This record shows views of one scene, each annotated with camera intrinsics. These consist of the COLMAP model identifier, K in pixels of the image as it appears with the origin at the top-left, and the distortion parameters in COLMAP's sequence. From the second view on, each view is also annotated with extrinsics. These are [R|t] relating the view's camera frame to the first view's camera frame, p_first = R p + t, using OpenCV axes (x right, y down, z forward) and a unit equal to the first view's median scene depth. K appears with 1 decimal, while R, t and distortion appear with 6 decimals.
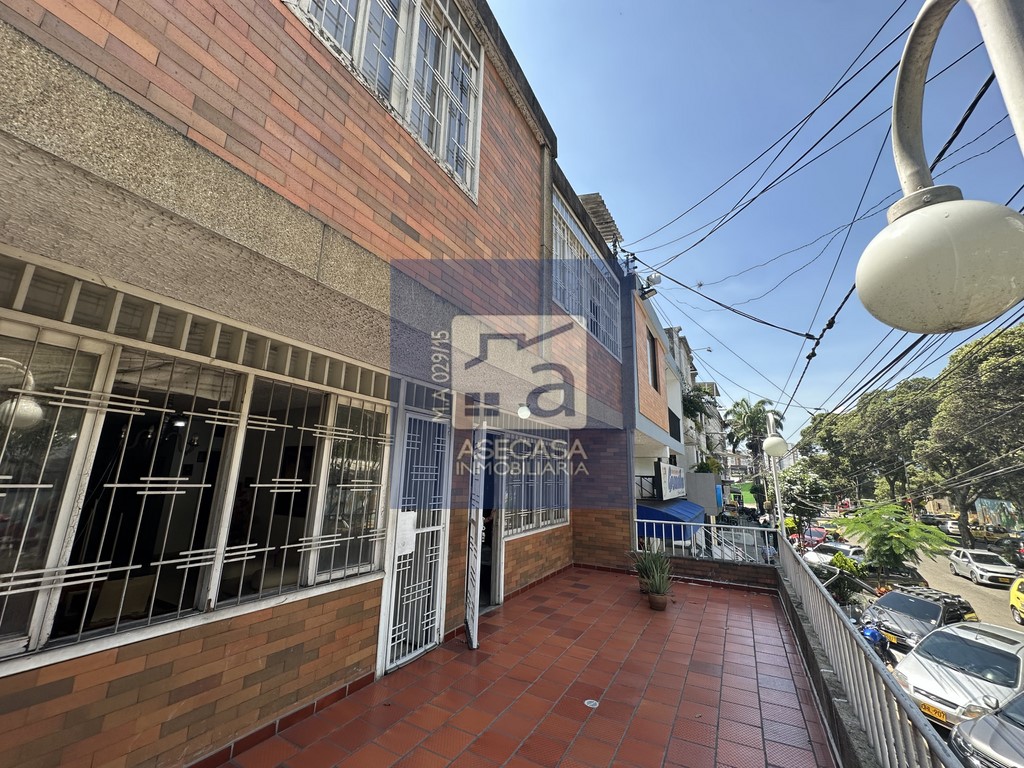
lens RADIAL K [[408.3, 0, 510.7], [0, 408.3, 382.3], [0, 0, 1]] dist [-0.000741, 0.000213]
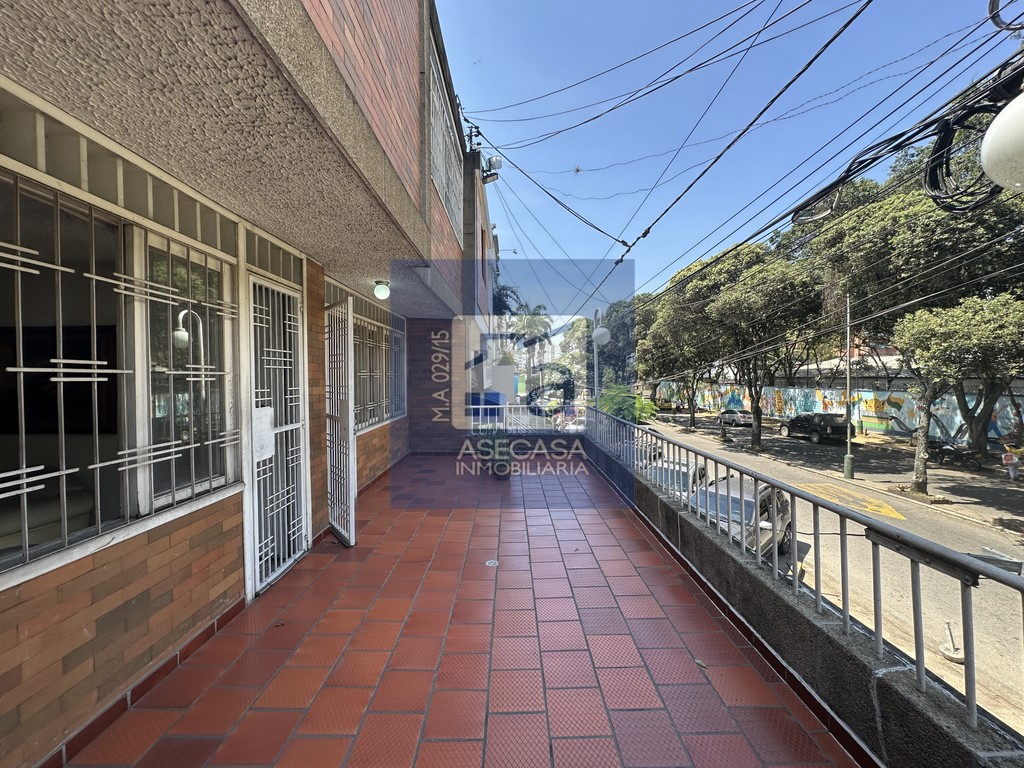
lens RADIAL K [[408.3, 0, 510.7], [0, 408.3, 382.3], [0, 0, 1]] dist [-0.000741, 0.000213]
pose [[0.876727, -0.039979, 0.479324, -0.224229], [-0.077764, 0.971648, 0.223279, 0.068781], [-0.474660, -0.233029, 0.848761, 0.151150]]
